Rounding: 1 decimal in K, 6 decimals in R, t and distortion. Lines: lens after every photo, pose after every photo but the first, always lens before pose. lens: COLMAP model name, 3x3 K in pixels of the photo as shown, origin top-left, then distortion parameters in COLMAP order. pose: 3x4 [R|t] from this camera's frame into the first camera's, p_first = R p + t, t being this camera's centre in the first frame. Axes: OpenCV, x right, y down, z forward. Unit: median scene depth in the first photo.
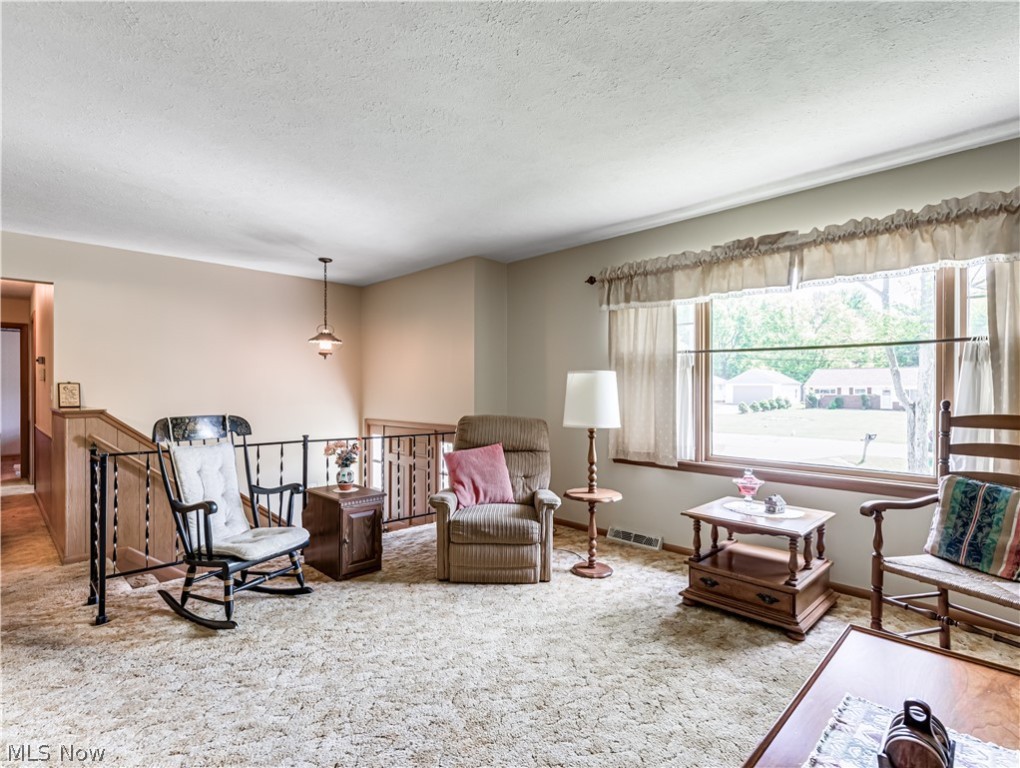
lens RADIAL K [[520.8, 0, 508.5], [0, 520.8, 392.7], [0, 0, 1]] dist [0.013045, -0.000140]
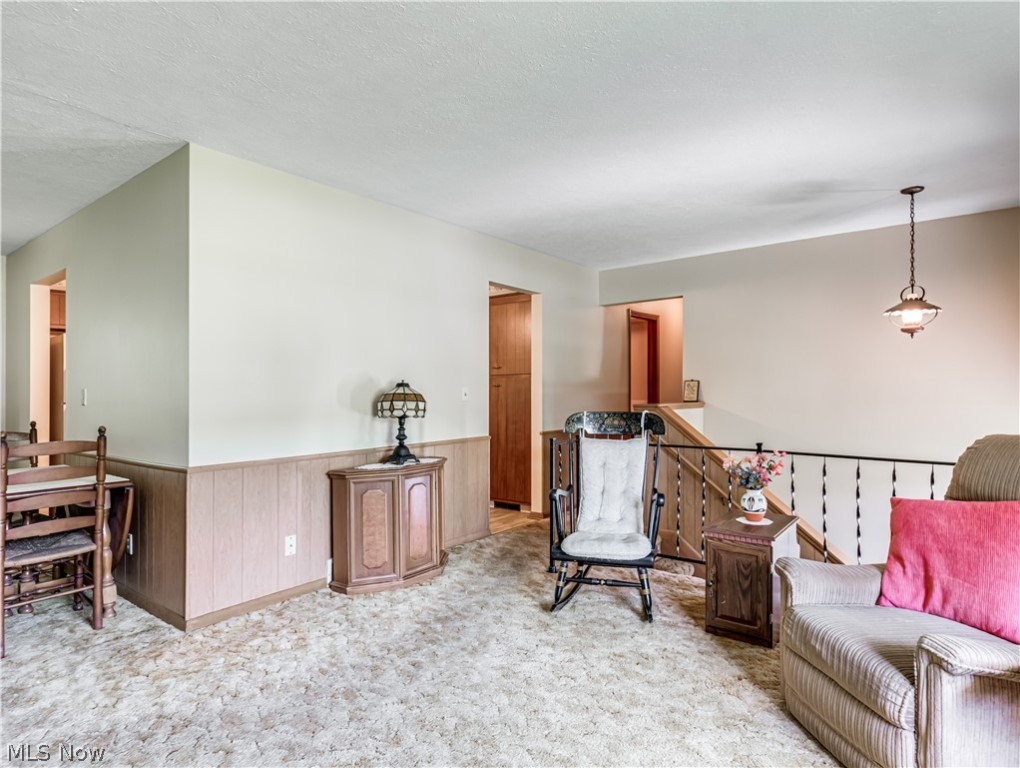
lens RADIAL K [[578.4, 0, 508.6], [0, 578.4, 386.3], [0, 0, 1]] dist [-0.005980, -0.001440]
pose [[0.120938, -0.008124, -0.992627, 0.441163], [0.006829, 0.999950, -0.007352, 0.000424], [0.992637, -0.005890, 0.120987, 0.539965]]
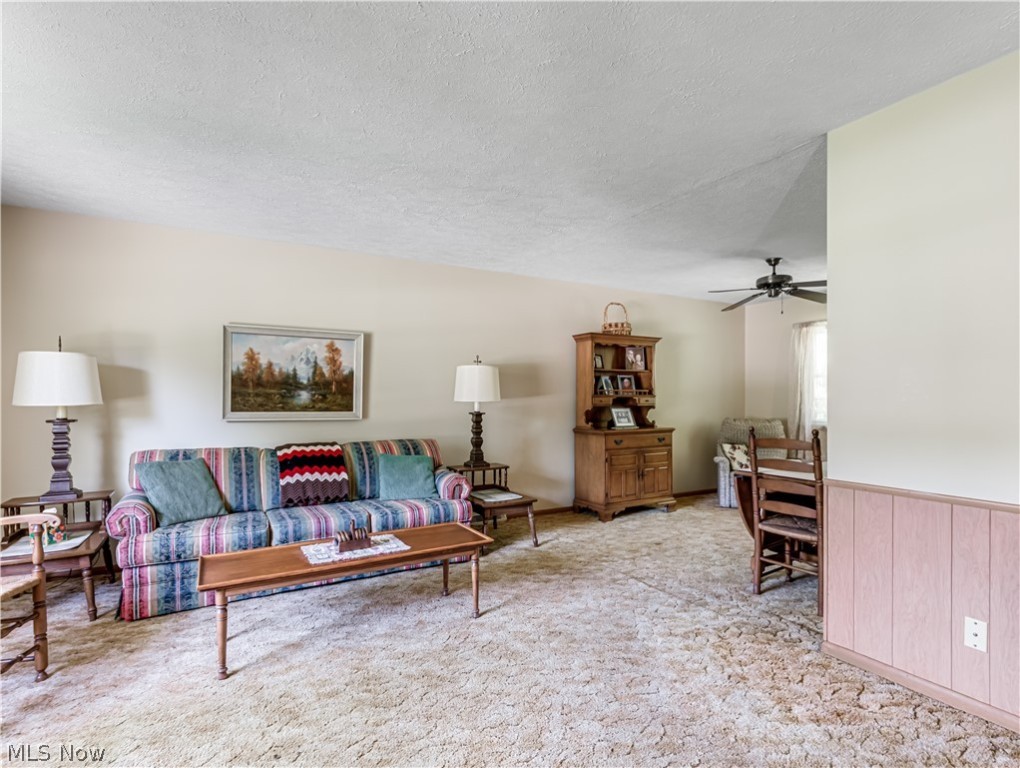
lens RADIAL K [[520.8, 0, 509.8], [0, 520.8, 401.5], [0, 0, 1]] dist [0.013045, -0.000140]
pose [[-0.963559, -0.000599, 0.267494, -0.191656], [0.002037, 0.999952, 0.009578, -0.003189], [-0.267487, 0.009774, -0.963512, 0.956228]]
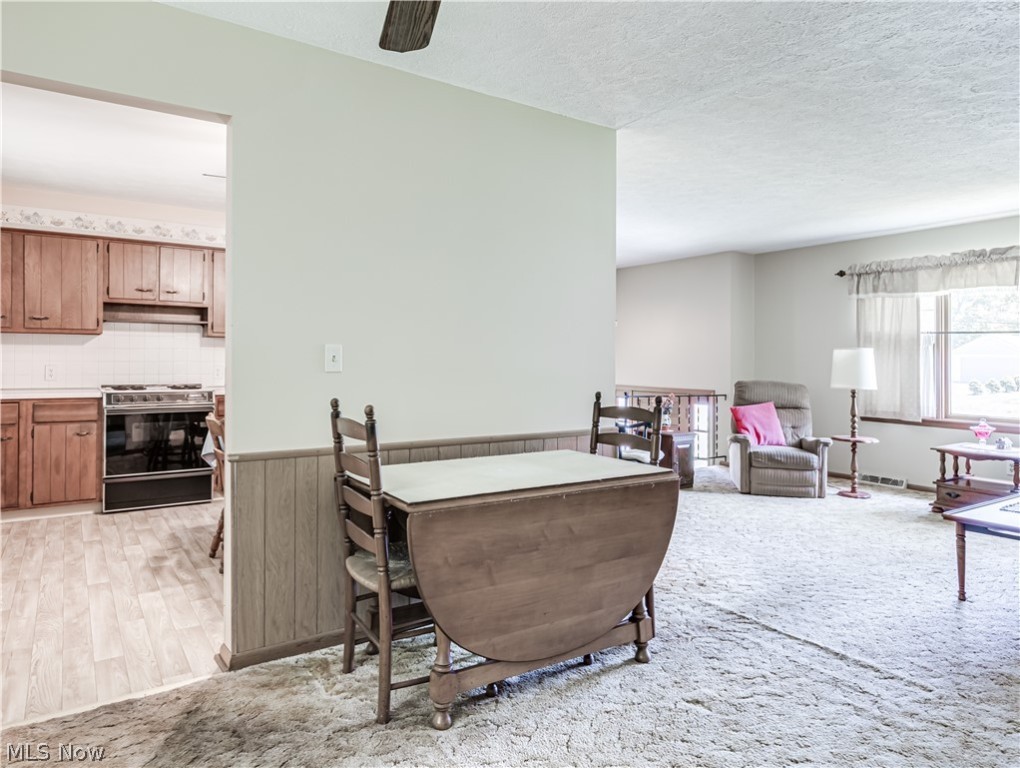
lens RADIAL K [[673.8, 0, 518.2], [0, 673.8, 351.2], [0, 0, 1]] dist [0.024654, 0.002190]
pose [[0.985829, 0.005857, -0.167650, -0.384302], [-0.009083, 0.999788, -0.018483, 0.007396], [0.167506, 0.019744, 0.985673, -0.842432]]
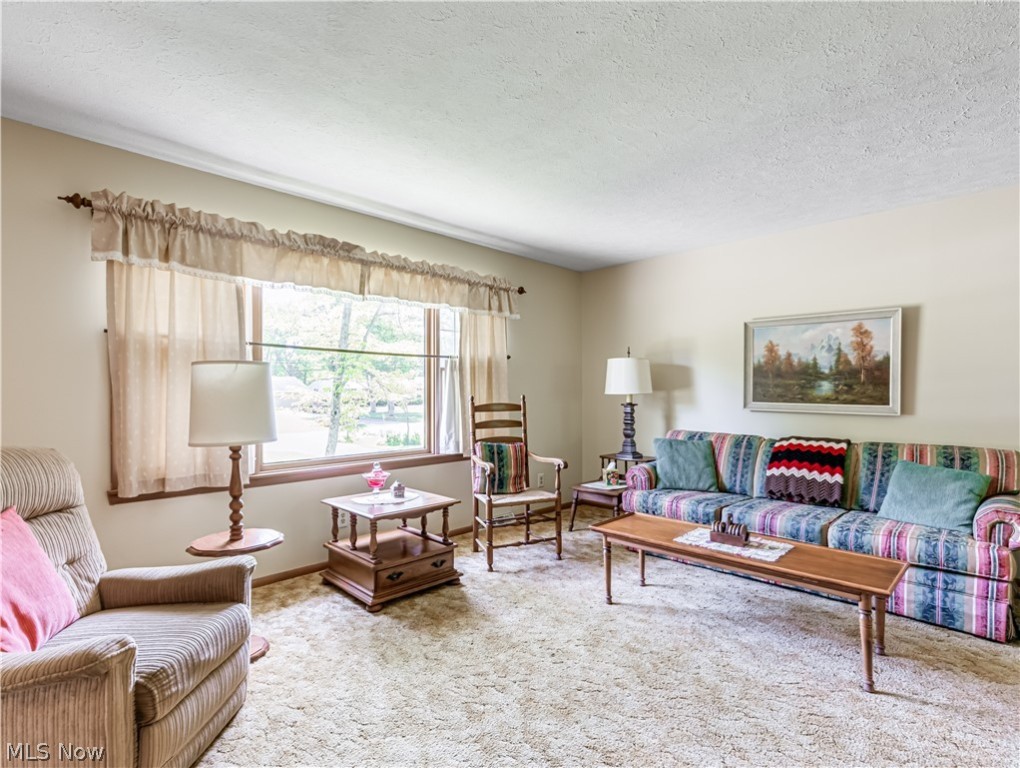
lens RADIAL K [[520.8, 0, 515.4], [0, 520.8, 388.0], [0, 0, 1]] dist [0.013045, -0.000140]
pose [[-0.012070, 0.001649, 0.999926, -0.506338], [0.004881, 0.999987, -0.001590, -0.003735], [-0.999915, 0.004862, -0.012078, 0.605959]]
